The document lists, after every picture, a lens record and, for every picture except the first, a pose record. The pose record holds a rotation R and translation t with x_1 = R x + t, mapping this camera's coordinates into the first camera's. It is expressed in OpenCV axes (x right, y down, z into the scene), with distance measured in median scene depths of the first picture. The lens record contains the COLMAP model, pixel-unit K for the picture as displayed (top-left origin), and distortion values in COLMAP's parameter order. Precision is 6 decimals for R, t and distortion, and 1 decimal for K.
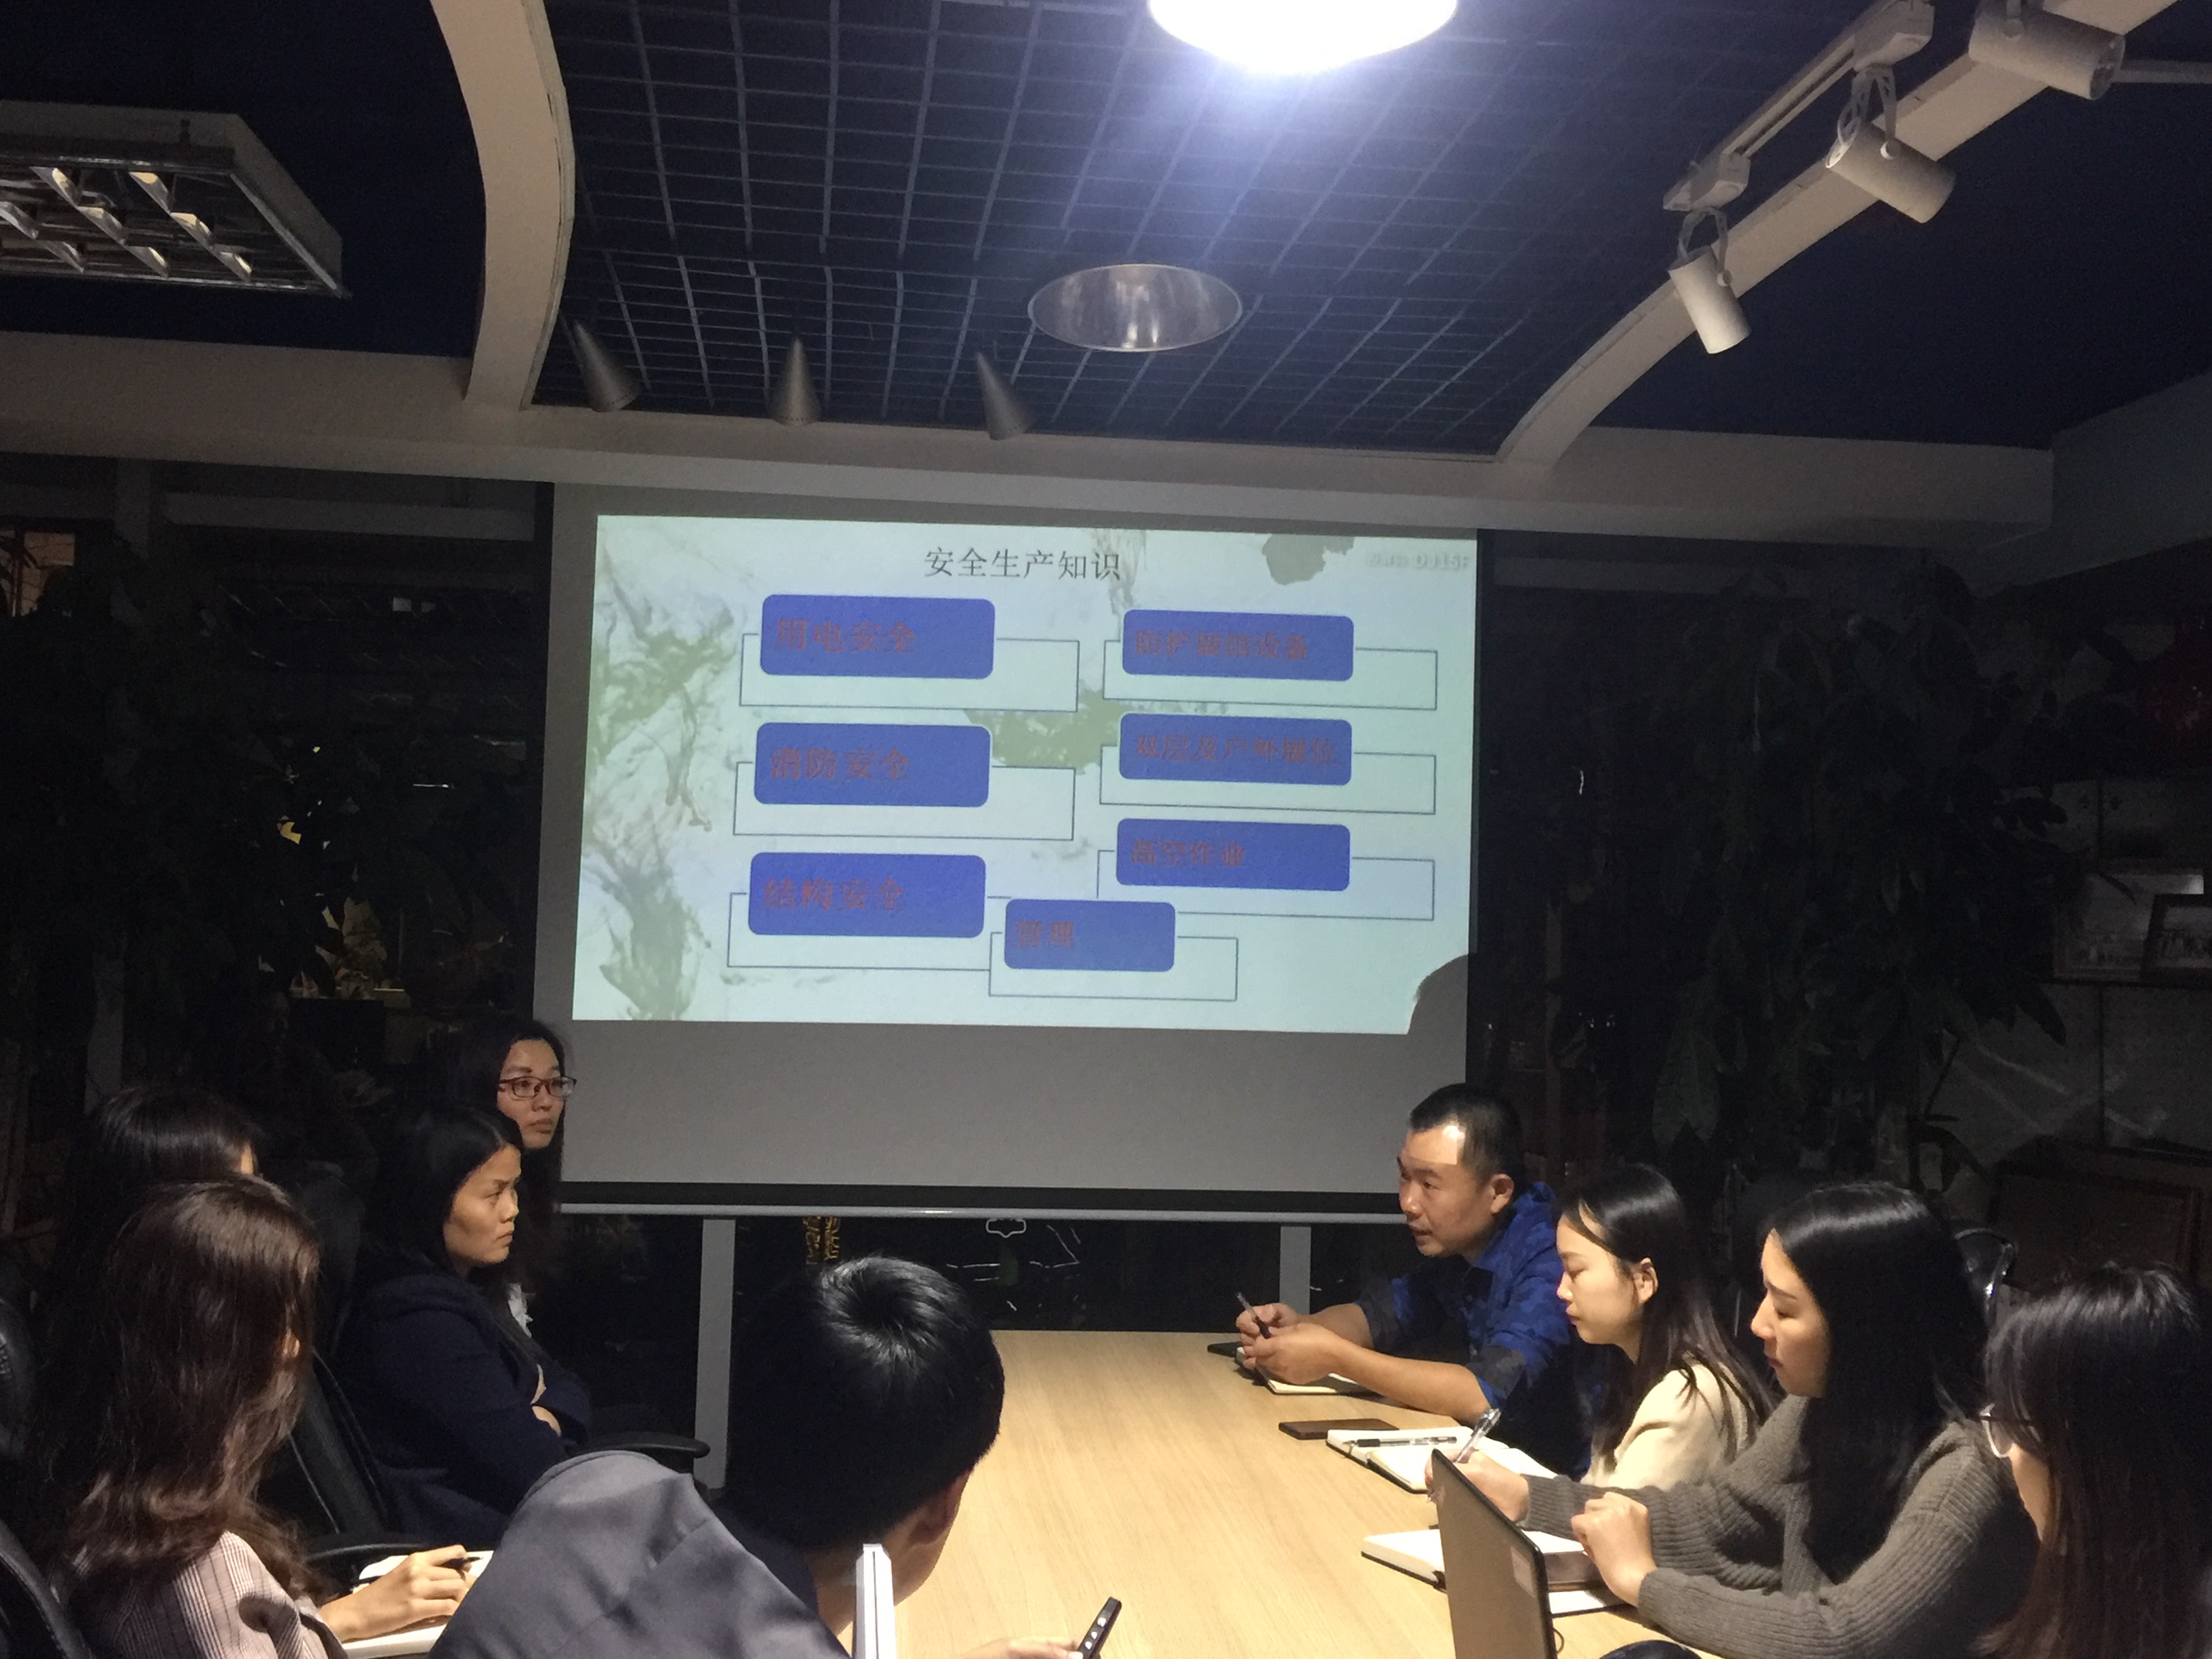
lens RADIAL K [[2322.3, 0, 1103.9], [0, 2322.3, 788.0], [0, 0, 1]] dist [0.000387, -0.010528]
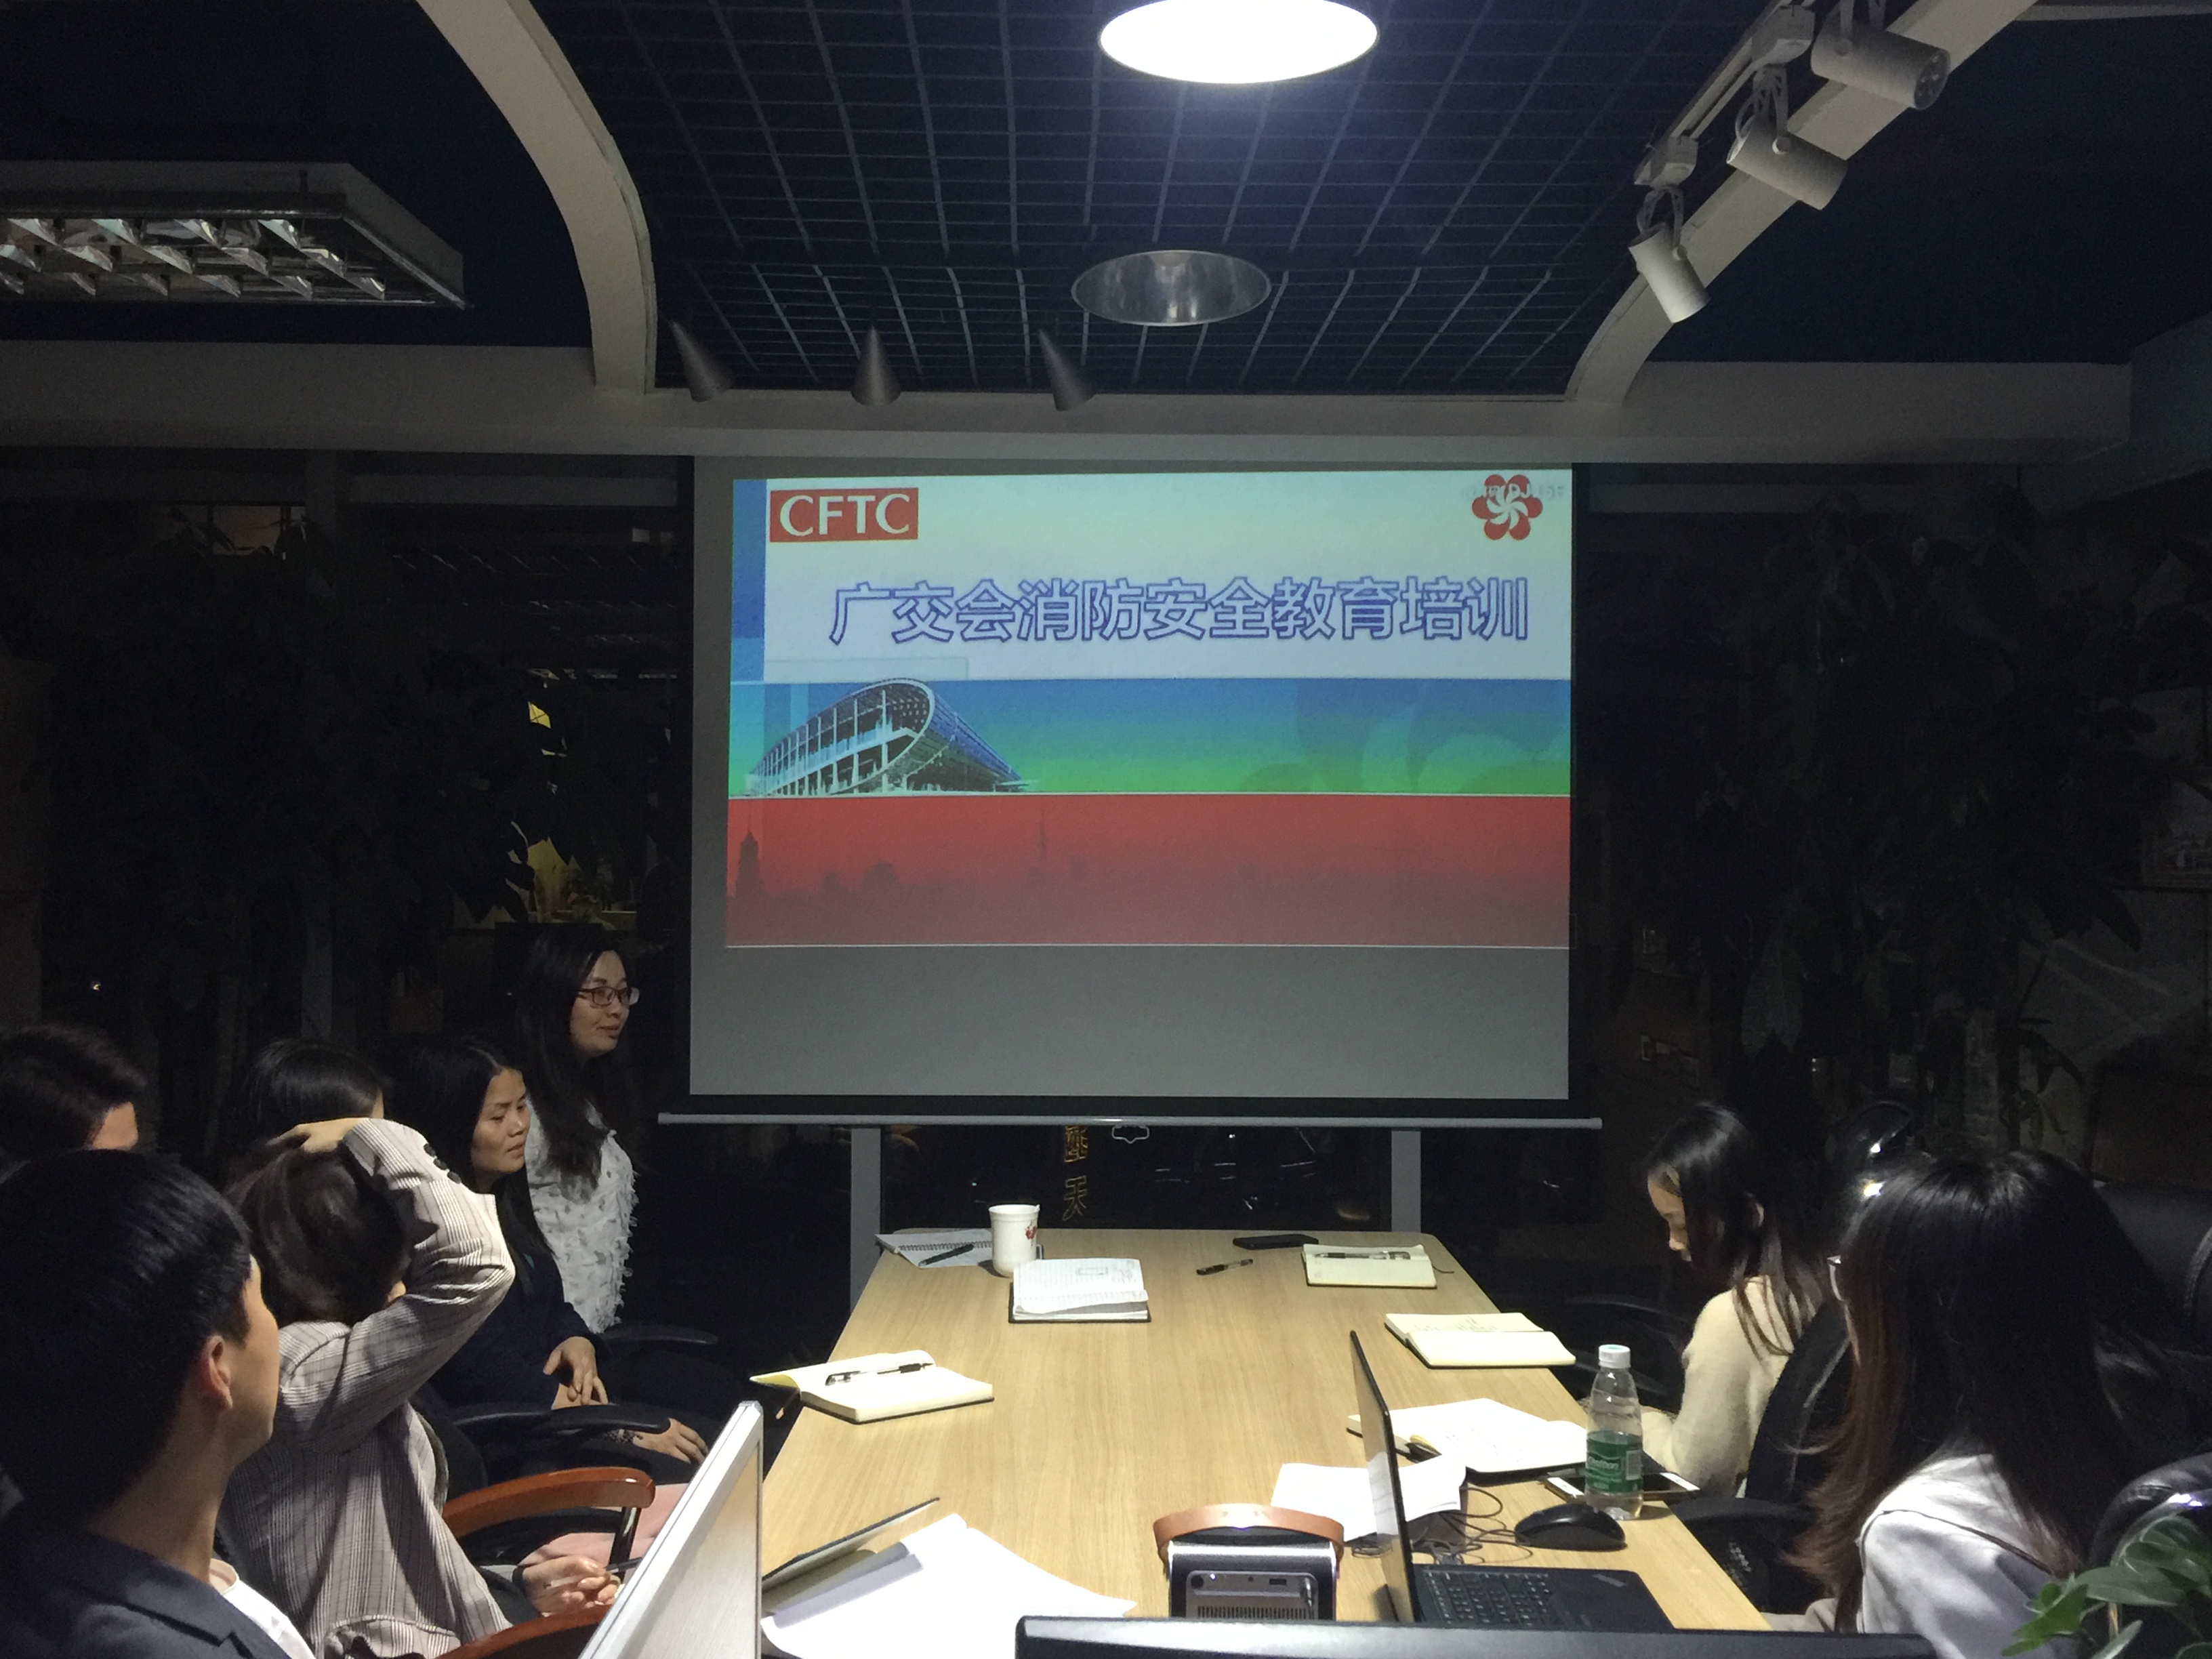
lens RADIAL K [[2334.0, 0, 1097.4], [0, 2334.0, 836.2], [0, 0, 1]] dist [-0.011026, 0.008710]
pose [[0.993296, -0.021623, -0.113562, 0.088377], [0.028856, 0.997632, 0.062437, -0.020520], [0.111943, -0.065296, 0.991567, -0.080693]]
